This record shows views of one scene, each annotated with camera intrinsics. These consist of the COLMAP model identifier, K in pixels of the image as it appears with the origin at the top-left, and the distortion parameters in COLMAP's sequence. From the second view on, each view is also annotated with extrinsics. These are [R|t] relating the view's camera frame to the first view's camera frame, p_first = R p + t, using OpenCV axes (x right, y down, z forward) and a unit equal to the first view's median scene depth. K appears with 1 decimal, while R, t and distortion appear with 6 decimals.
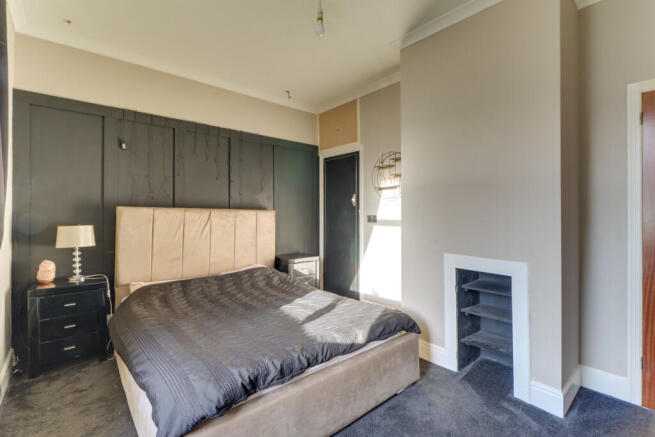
lens RADIAL K [[302.6, 0, 327.4], [0, 302.6, 213.1], [0, 0, 1]] dist [0.048322, -0.013508]
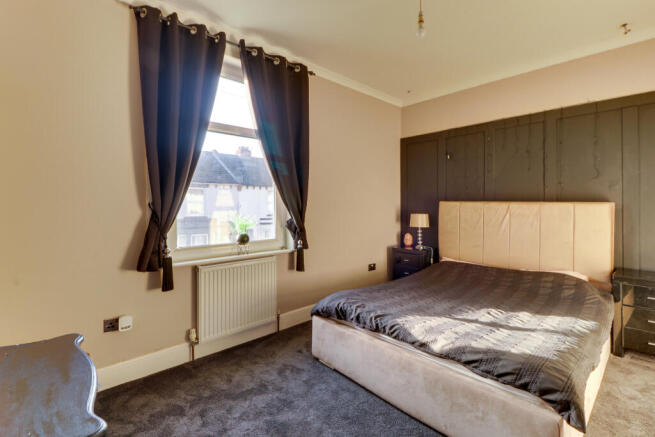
lens RADIAL K [[300.9, 0, 329.0], [0, 300.9, 205.4], [0, 0, 1]] dist [0.000422, -0.013543]
pose [[0.035505, -0.001867, -0.999368, 0.720827], [0.001060, 0.999998, -0.001831, -0.000509], [0.999369, -0.000994, 0.035507, 0.479015]]
